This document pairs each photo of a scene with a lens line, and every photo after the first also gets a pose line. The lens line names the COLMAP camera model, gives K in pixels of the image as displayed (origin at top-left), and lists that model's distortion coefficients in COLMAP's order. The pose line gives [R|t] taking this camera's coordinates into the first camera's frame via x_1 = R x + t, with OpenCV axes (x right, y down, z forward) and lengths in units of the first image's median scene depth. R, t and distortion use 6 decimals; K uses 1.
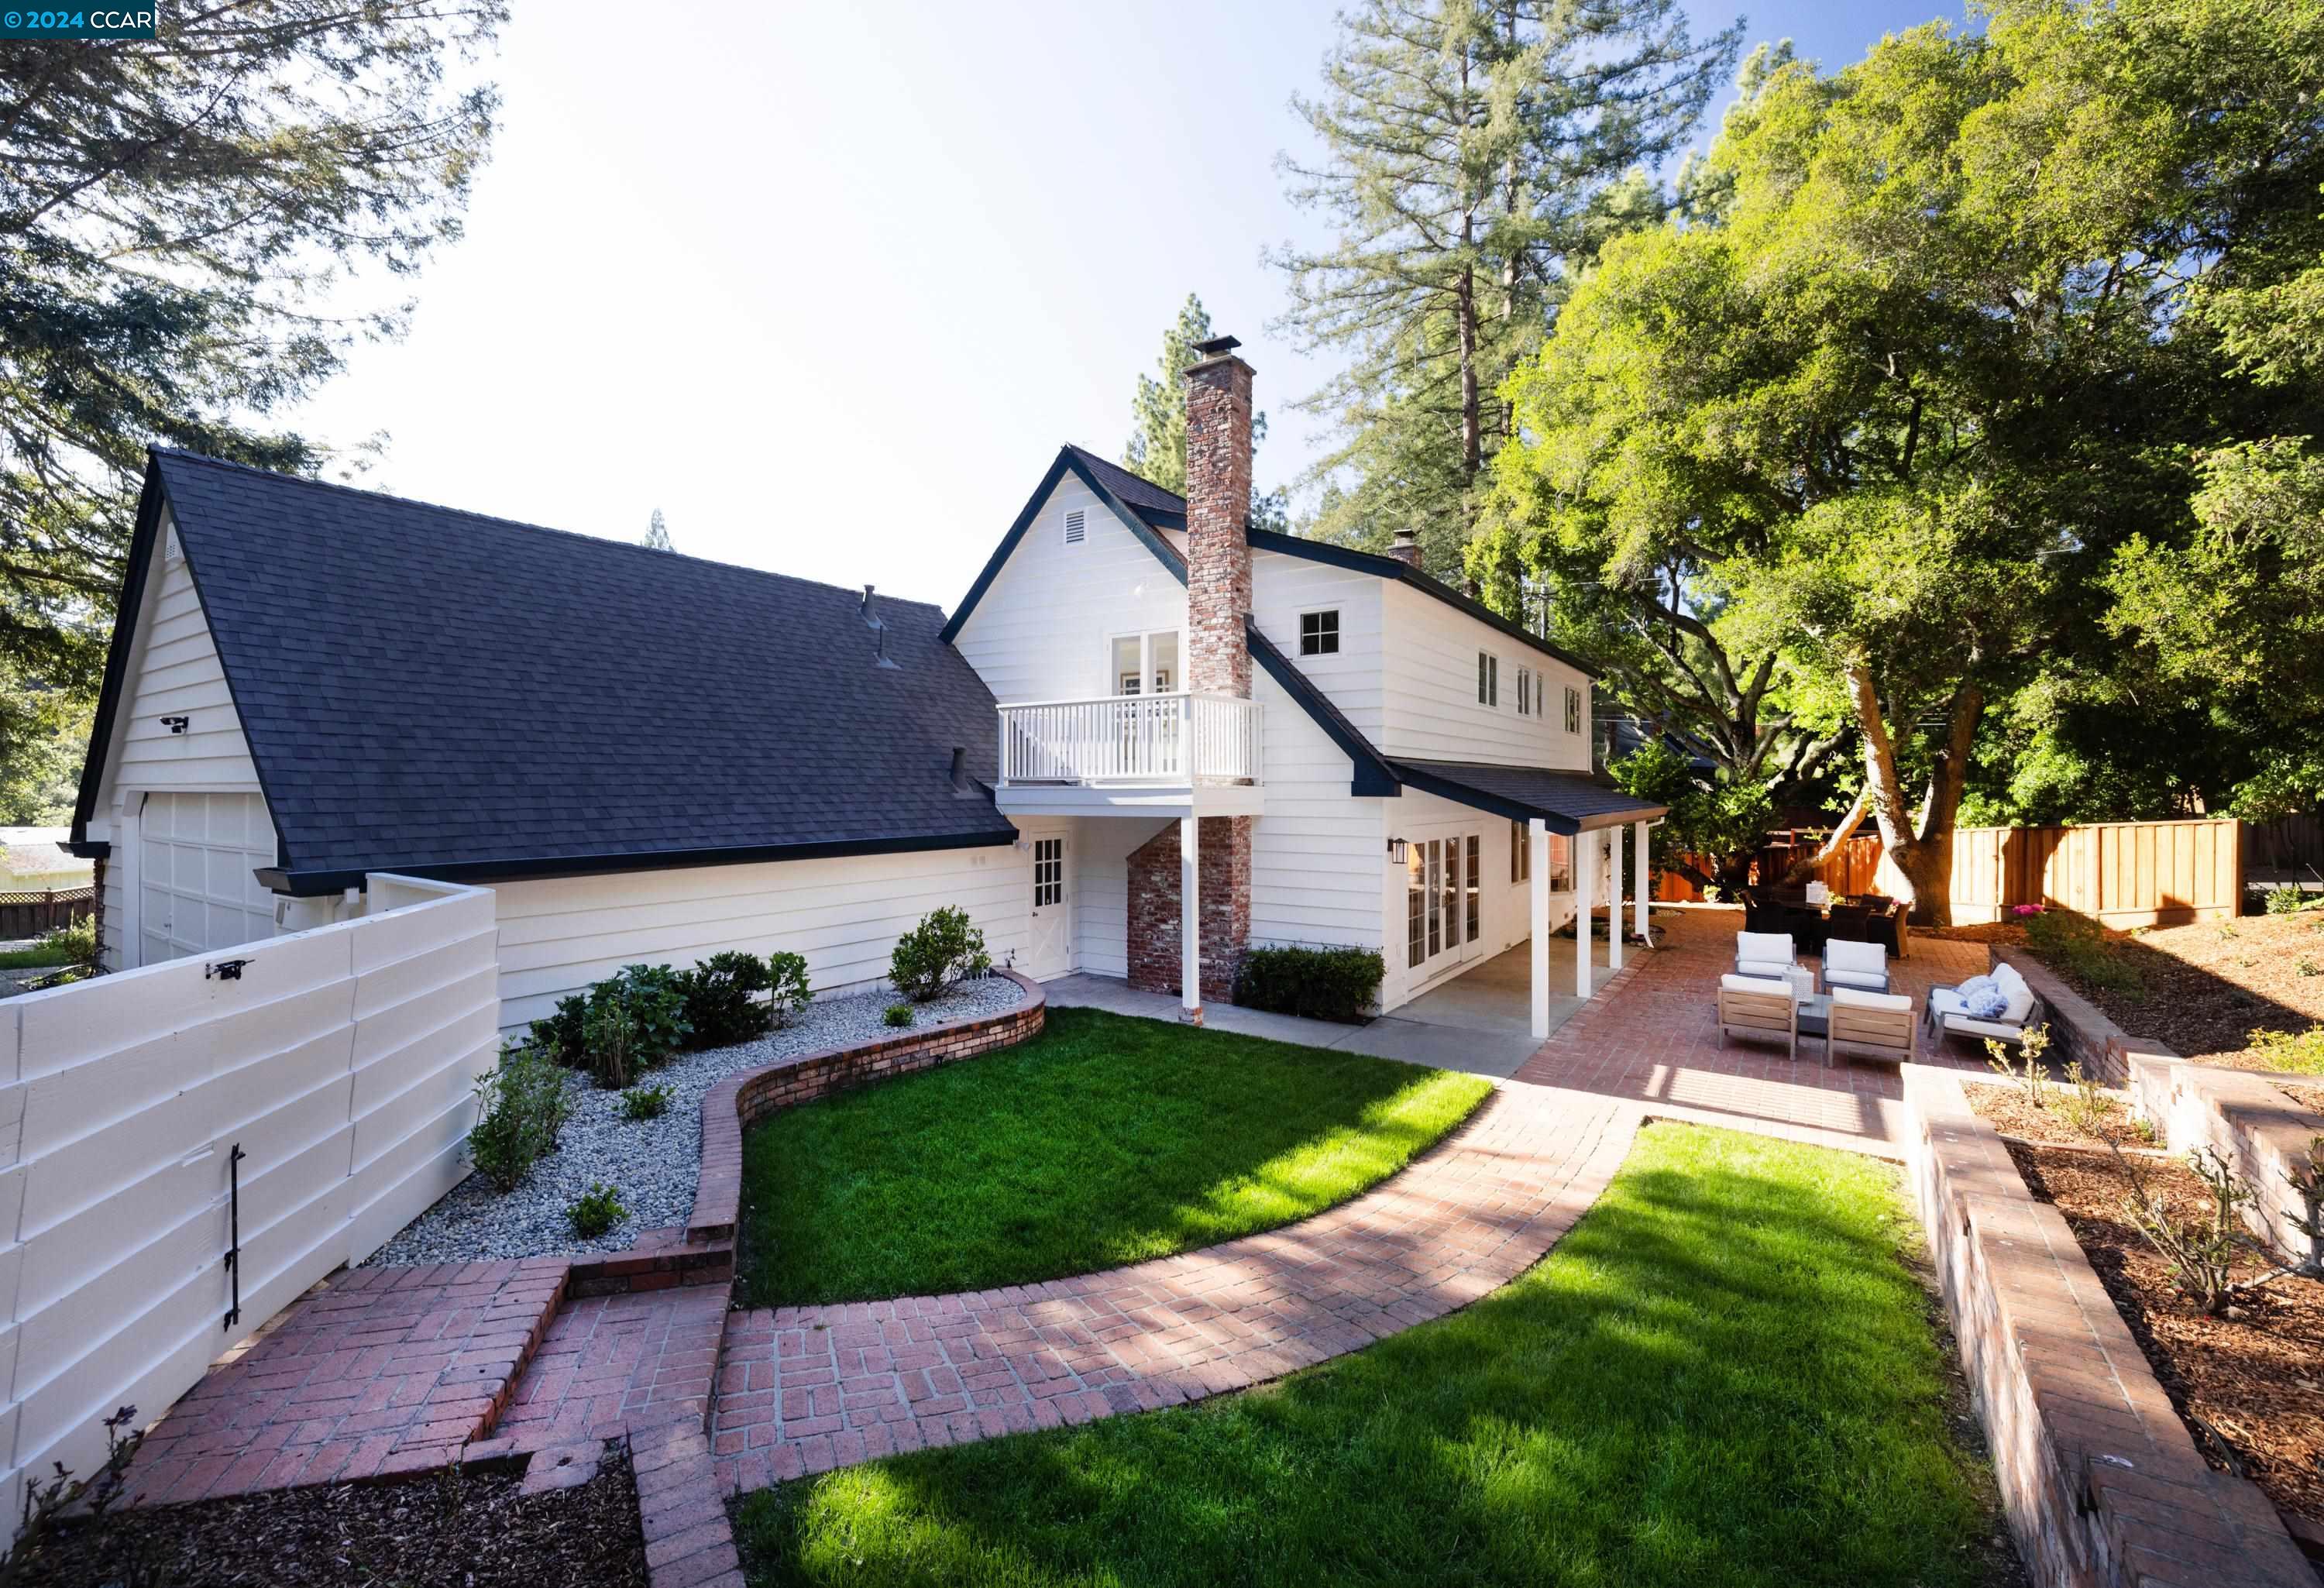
lens RADIAL K [[960.5, 0, 1162.0], [0, 960.5, 794.0], [0, 0, 1]] dist [-0.000214, -0.000335]
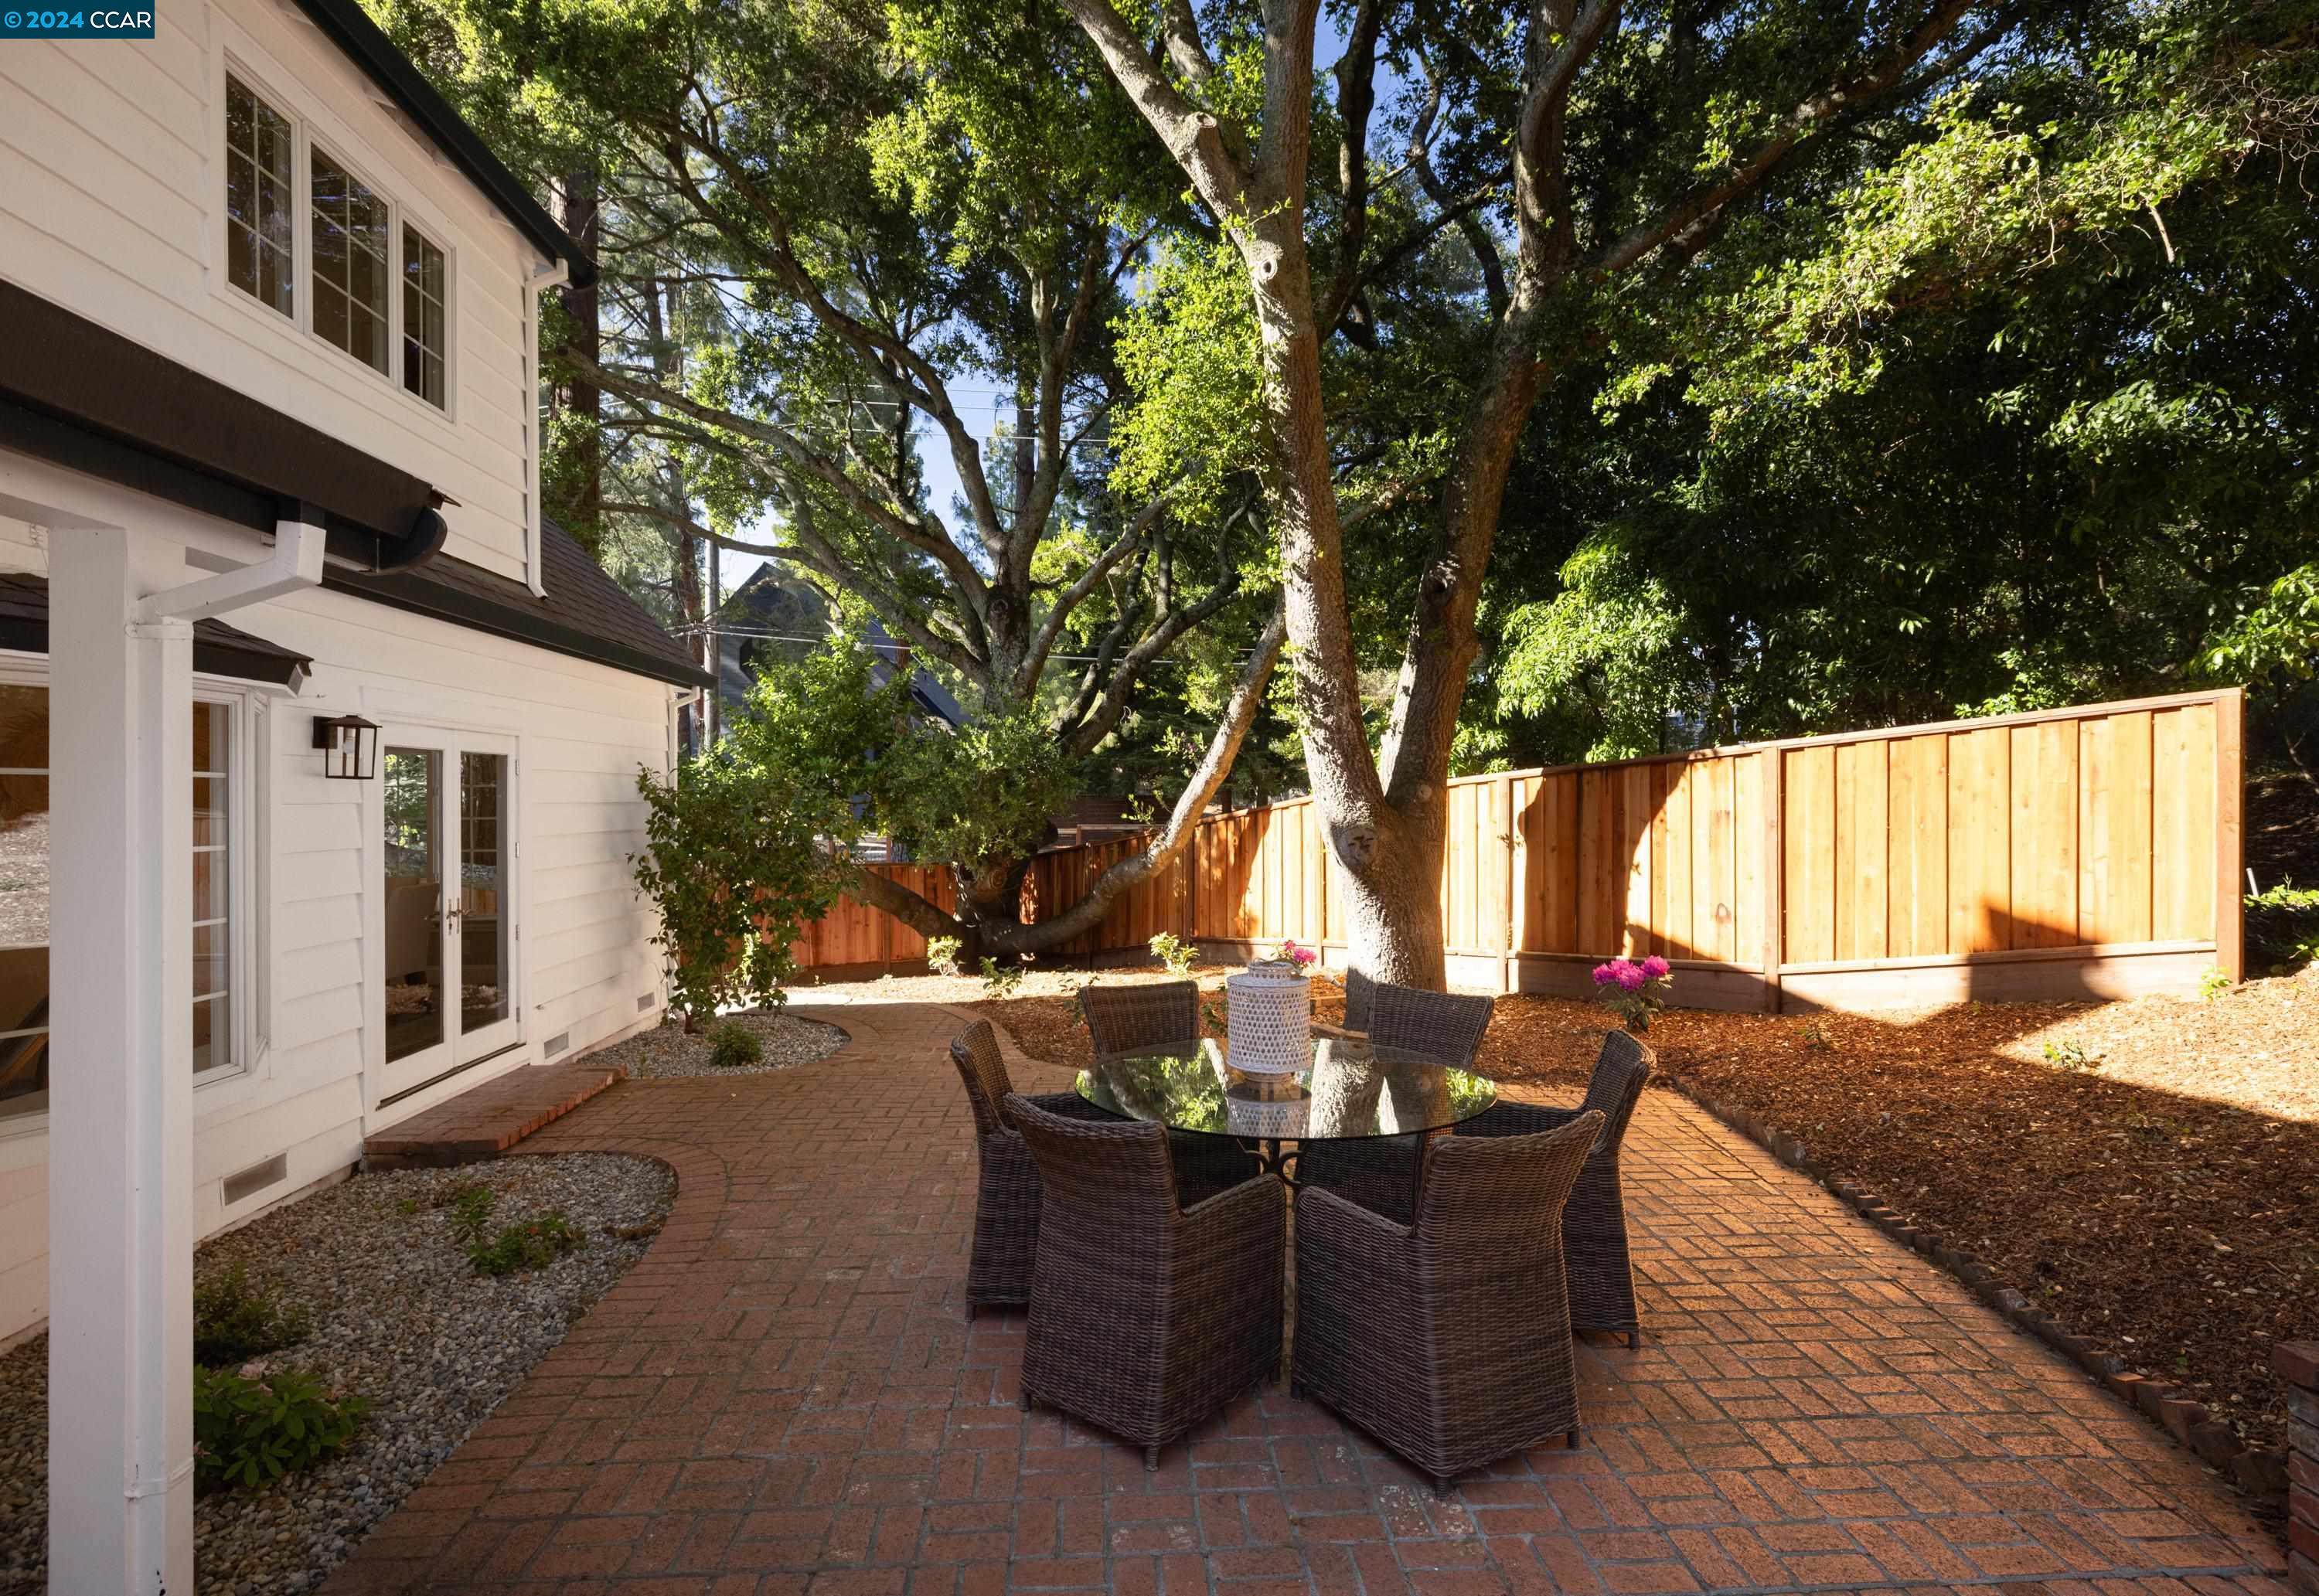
lens RADIAL K [[1108.3, 0, 1159.5], [0, 1108.3, 798.0], [0, 0, 1]] dist [0.000721, 0.000223]
pose [[0.789058, -0.002495, 0.614313, 0.457085], [0.007887, 0.999950, -0.006069, 0.050232], [-0.614268, 0.009634, 0.789039, 0.729223]]
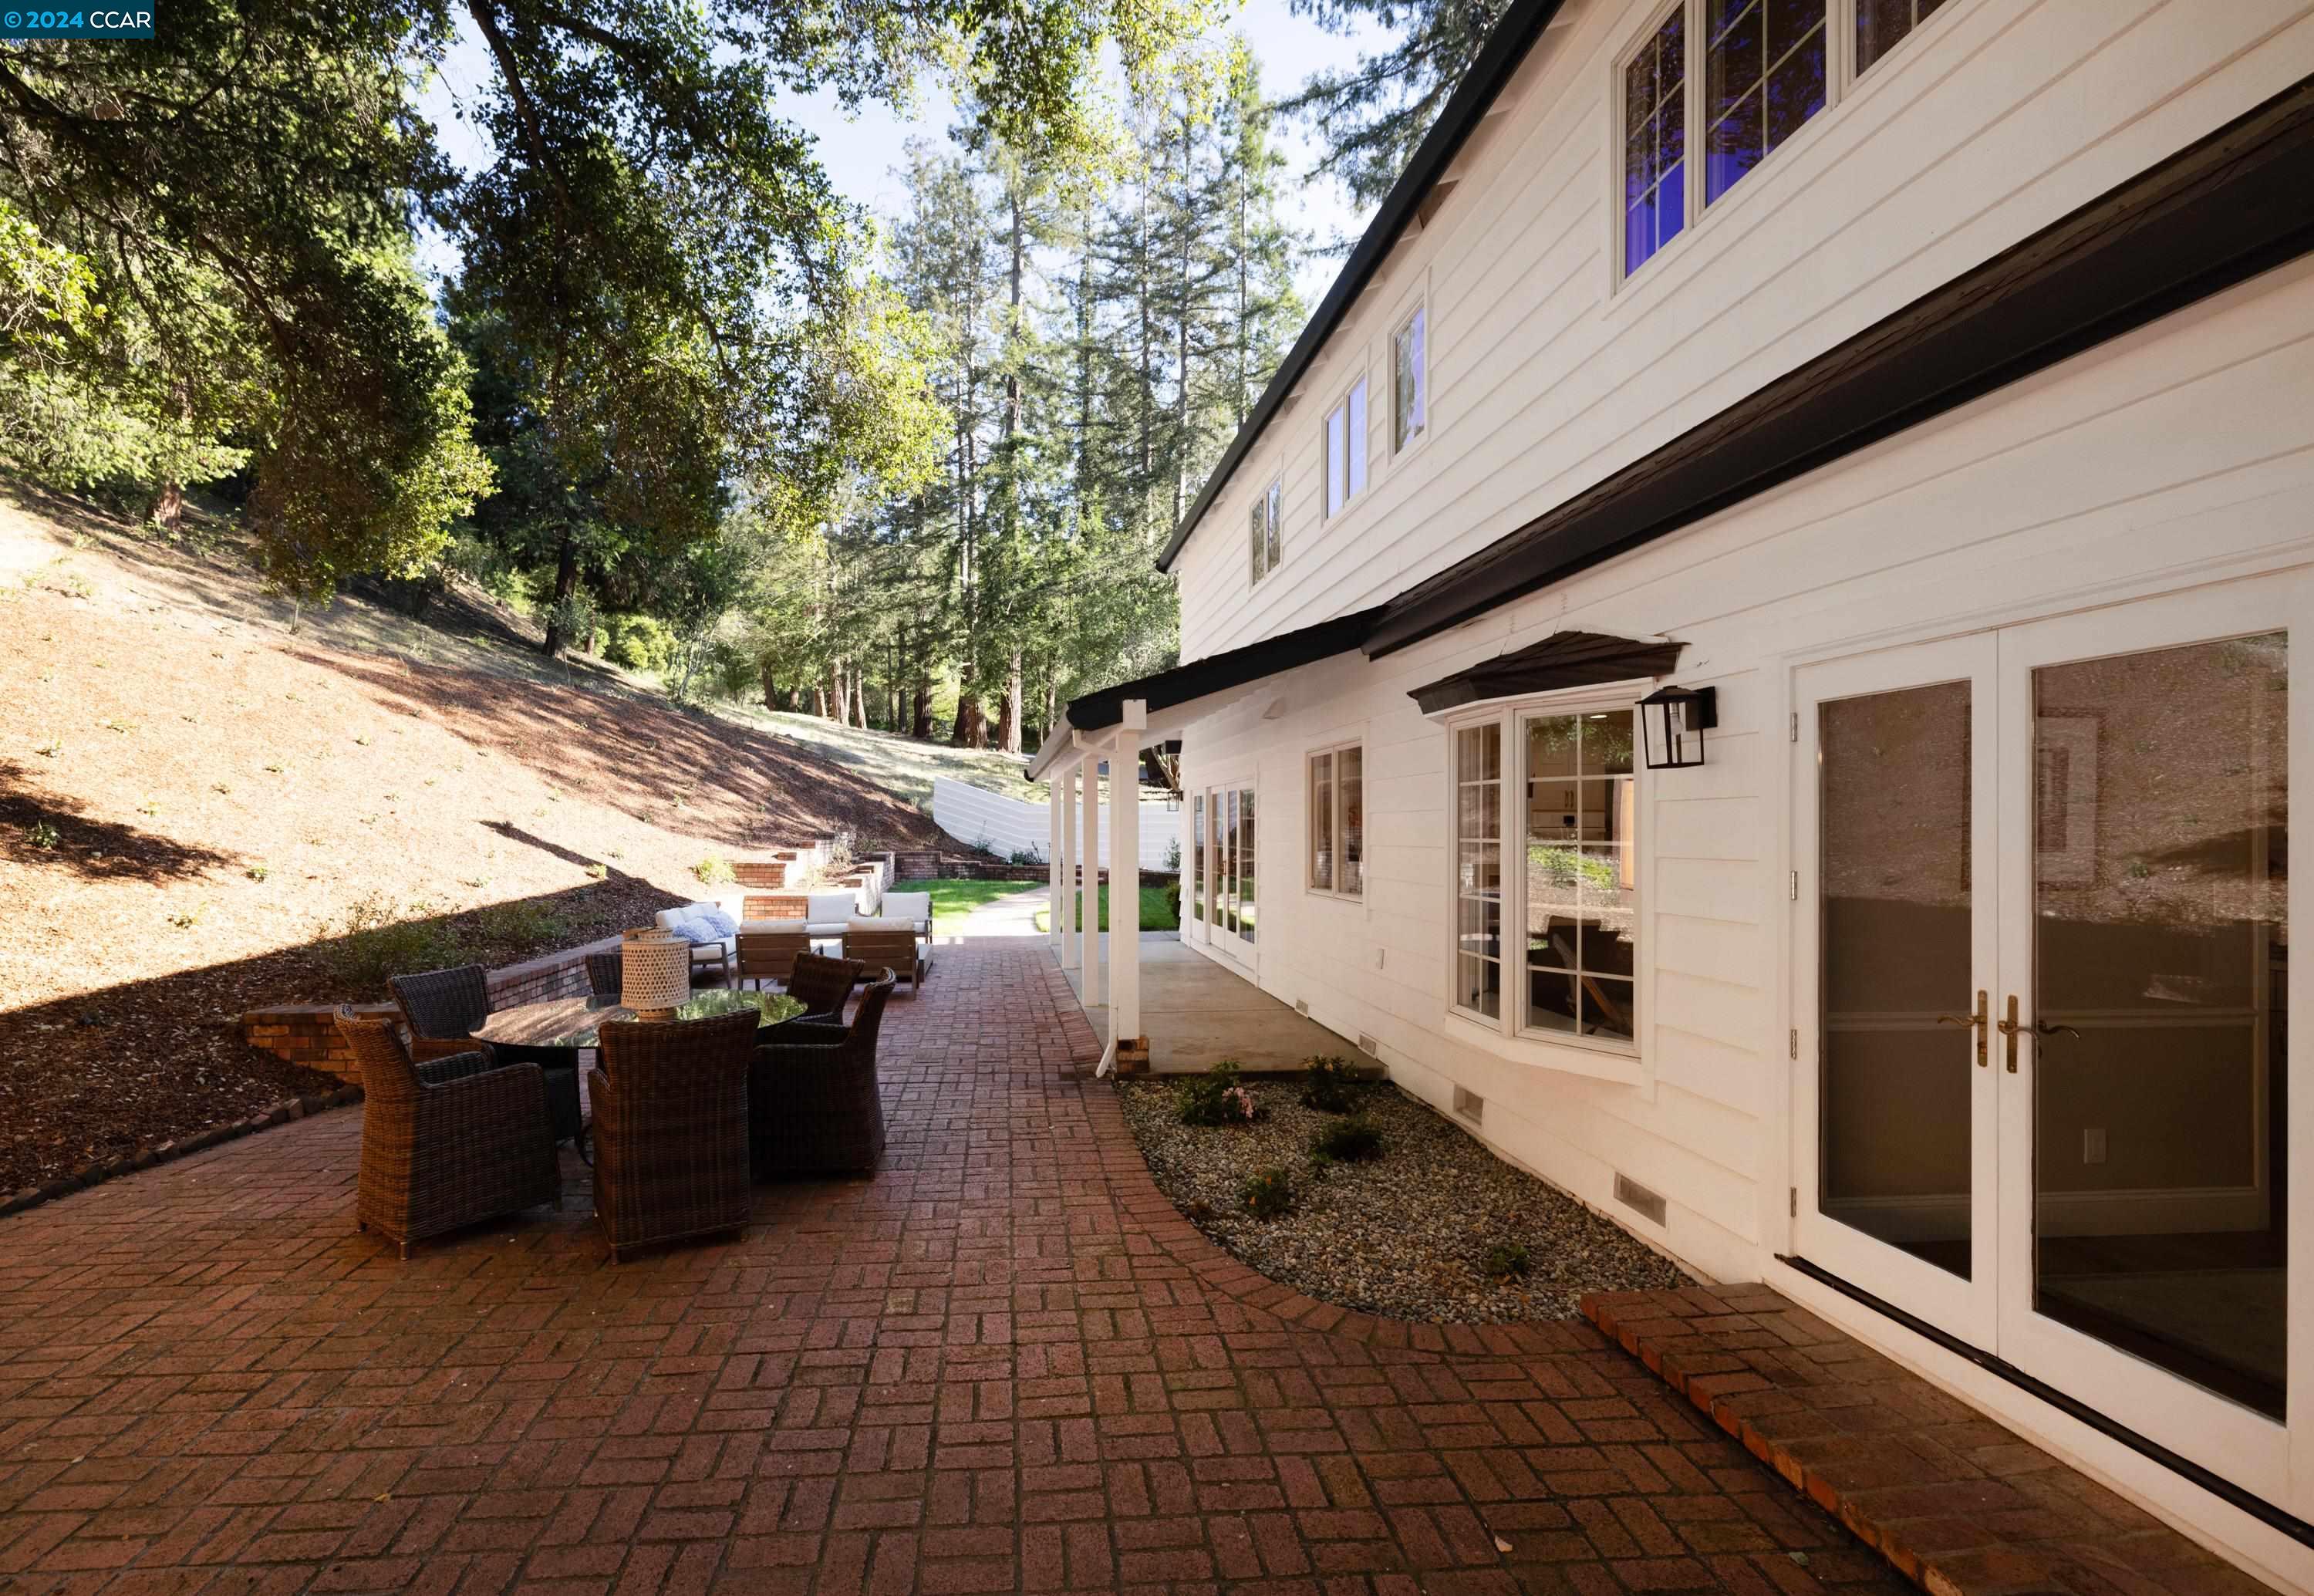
lens RADIAL K [[1116.0, 0, 1065.3], [0, 1116.0, 831.5], [0, 0, 1]] dist [0.000585, 0.000088]
pose [[-0.788194, 0.001546, -0.615425, 0.946514], [-0.005914, 0.999932, 0.010086, 0.056304], [0.615398, 0.011589, -0.788131, 1.633736]]
